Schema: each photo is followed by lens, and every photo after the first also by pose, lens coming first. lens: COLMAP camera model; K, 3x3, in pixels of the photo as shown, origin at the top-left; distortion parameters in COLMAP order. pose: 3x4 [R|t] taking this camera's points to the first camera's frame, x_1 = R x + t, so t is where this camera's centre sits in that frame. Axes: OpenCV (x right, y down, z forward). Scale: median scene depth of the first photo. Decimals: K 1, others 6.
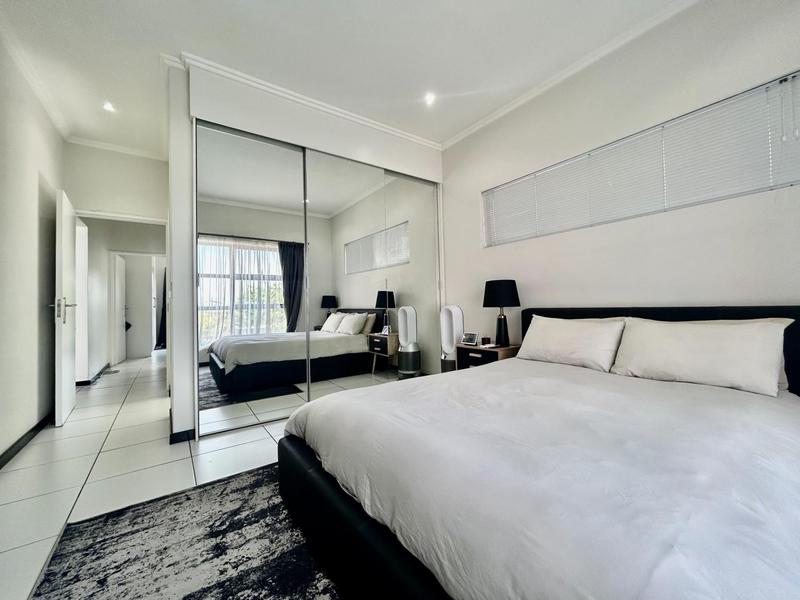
lens RADIAL K [[321.2, 0, 400.0], [0, 321.2, 300.0], [0, 0, 1]] dist [-0.000148, -0.001228]
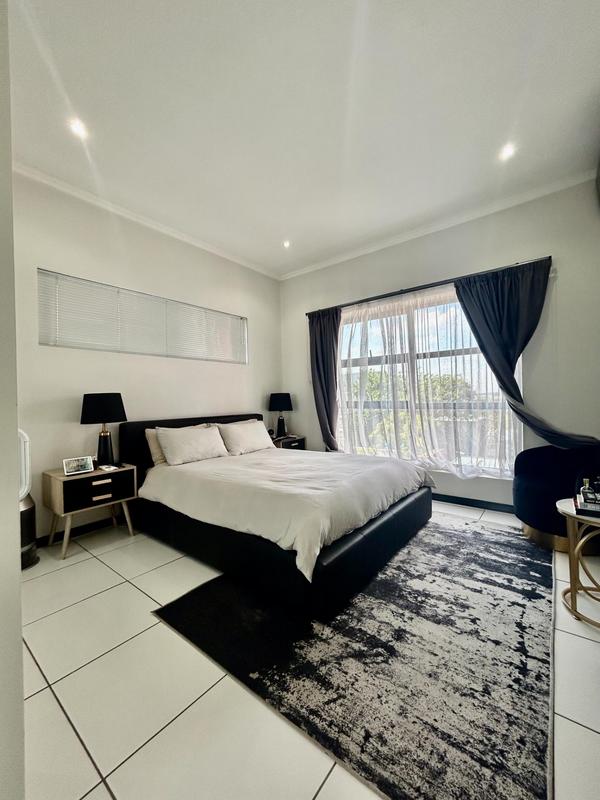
lens RADIAL K [[321.2, 0, 300.0], [0, 321.2, 400.0], [0, 0, 1]] dist [-0.000148, -0.001228]
pose [[-0.273985, 0.026522, 0.961368, -1.402312], [0.009234, 0.999646, -0.024946, -0.028274], [-0.961690, 0.002043, -0.274133, 1.460937]]
